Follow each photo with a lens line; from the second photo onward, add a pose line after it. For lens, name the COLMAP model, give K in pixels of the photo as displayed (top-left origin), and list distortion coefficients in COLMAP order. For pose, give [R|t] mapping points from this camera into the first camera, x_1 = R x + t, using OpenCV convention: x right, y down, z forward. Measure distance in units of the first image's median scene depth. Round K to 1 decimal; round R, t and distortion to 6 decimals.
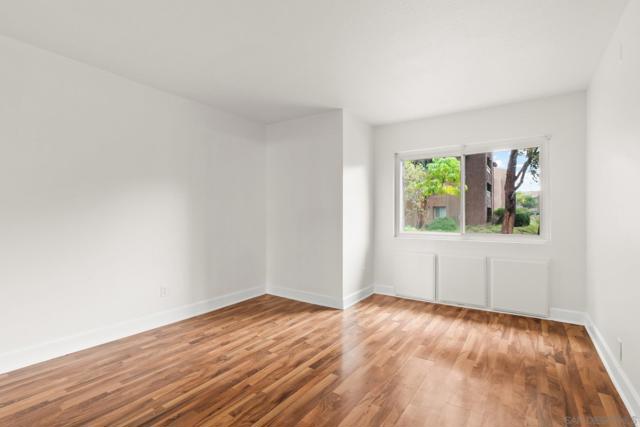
lens RADIAL K [[293.7, 0, 325.8], [0, 293.7, 215.5], [0, 0, 1]] dist [0.003928, -0.000742]
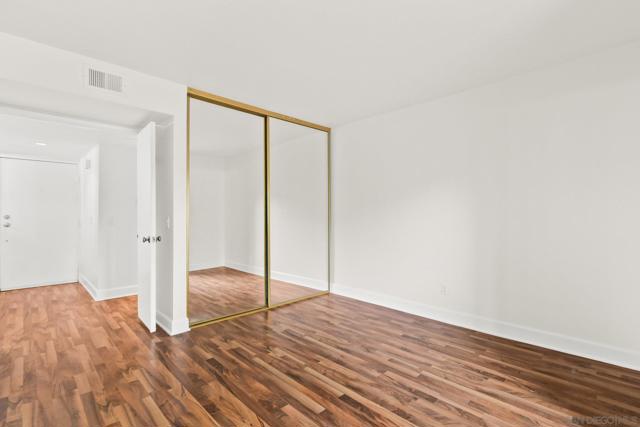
lens RADIAL K [[293.7, 0, 319.7], [0, 293.7, 213.5], [0, 0, 1]] dist [0.003928, -0.000742]
pose [[-0.181734, -0.006792, -0.983324, 0.724403], [0.000410, 0.999976, -0.006983, -0.006607], [0.983348, -0.001672, -0.181727, 0.978469]]
